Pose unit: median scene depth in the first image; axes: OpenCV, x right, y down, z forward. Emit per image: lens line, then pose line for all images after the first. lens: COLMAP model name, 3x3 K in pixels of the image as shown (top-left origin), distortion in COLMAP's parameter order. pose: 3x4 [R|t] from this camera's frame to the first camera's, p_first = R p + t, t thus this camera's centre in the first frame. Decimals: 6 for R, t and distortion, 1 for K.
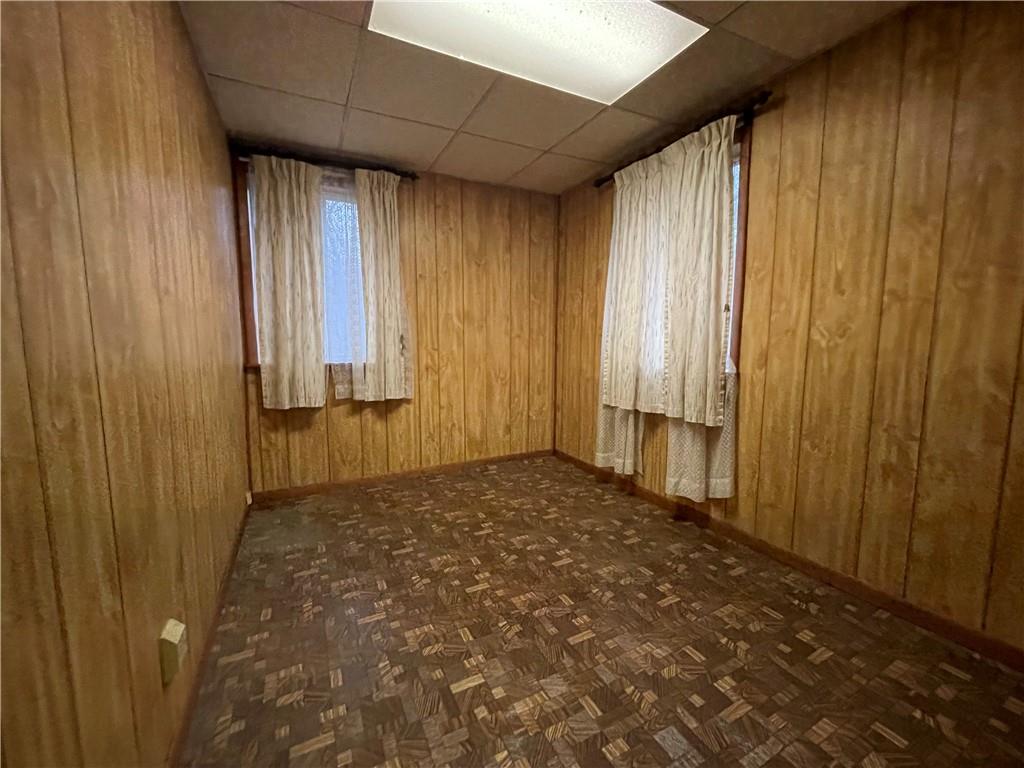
lens RADIAL K [[412.5, 0, 506.2], [0, 412.5, 384.9], [0, 0, 1]] dist [0.001332, 0.000239]
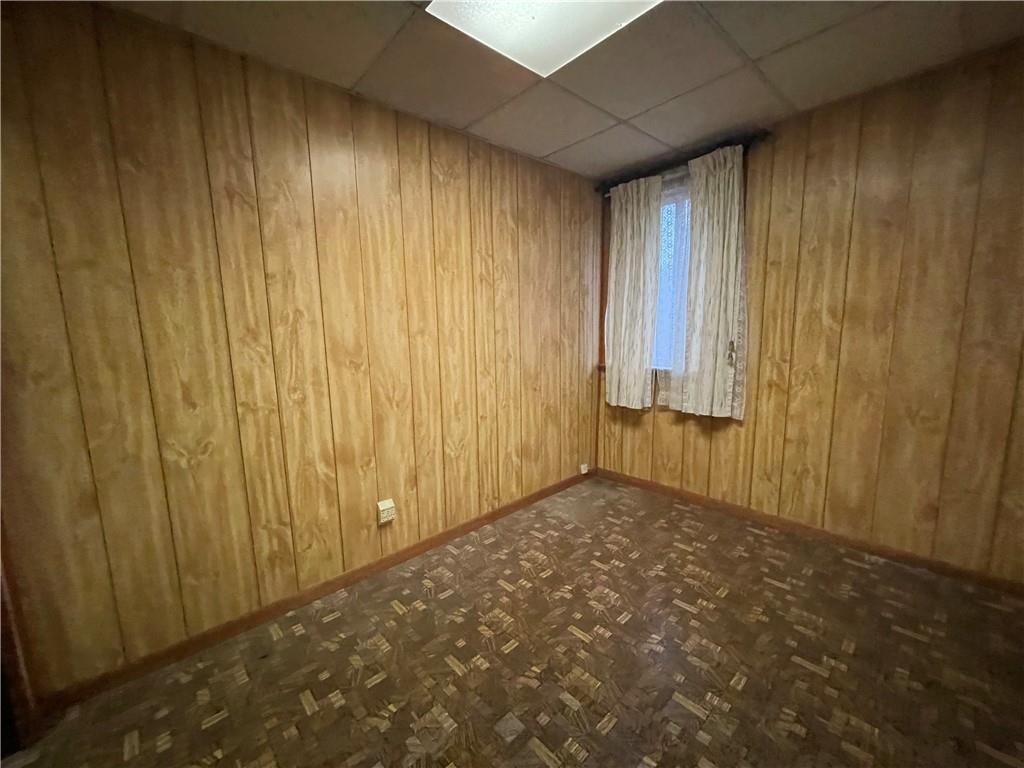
lens RADIAL K [[412.5, 0, 506.2], [0, 412.5, 384.9], [0, 0, 1]] dist [0.001332, 0.000239]
pose [[0.268116, 0.130104, -0.954561, 0.451462], [-0.080200, 0.990414, 0.112464, -0.098104], [0.960043, 0.046402, 0.275980, 0.365584]]
